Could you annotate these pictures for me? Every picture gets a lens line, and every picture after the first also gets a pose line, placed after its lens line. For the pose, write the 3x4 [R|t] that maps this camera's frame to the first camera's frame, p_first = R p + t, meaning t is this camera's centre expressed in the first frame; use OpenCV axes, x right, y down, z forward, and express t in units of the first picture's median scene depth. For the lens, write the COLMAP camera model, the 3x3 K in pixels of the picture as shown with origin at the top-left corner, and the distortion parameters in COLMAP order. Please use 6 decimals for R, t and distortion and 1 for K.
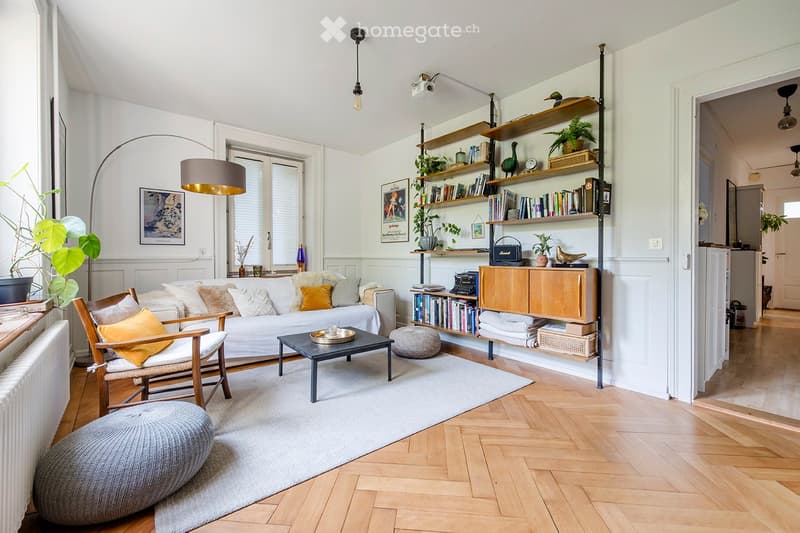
lens RADIAL K [[337.7, 0, 381.3], [0, 337.7, 257.5], [0, 0, 1]] dist [-0.000909, -0.000261]
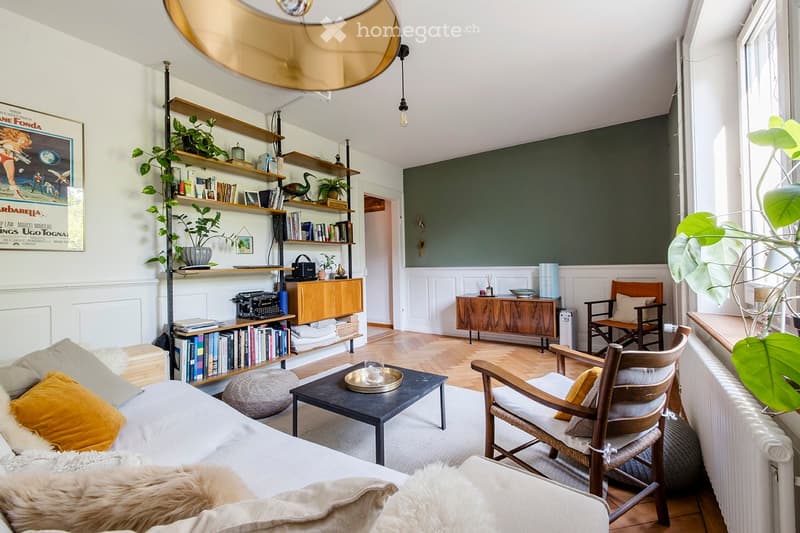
lens RADIAL K [[337.7, 0, 381.3], [0, 337.7, 257.5], [0, 0, 1]] dist [-0.000909, -0.000261]
pose [[-0.274090, 0.012601, 0.961621, -0.672987], [0.014319, 0.999857, -0.009021, -0.034549], [-0.961597, 0.011297, -0.274231, 0.935165]]
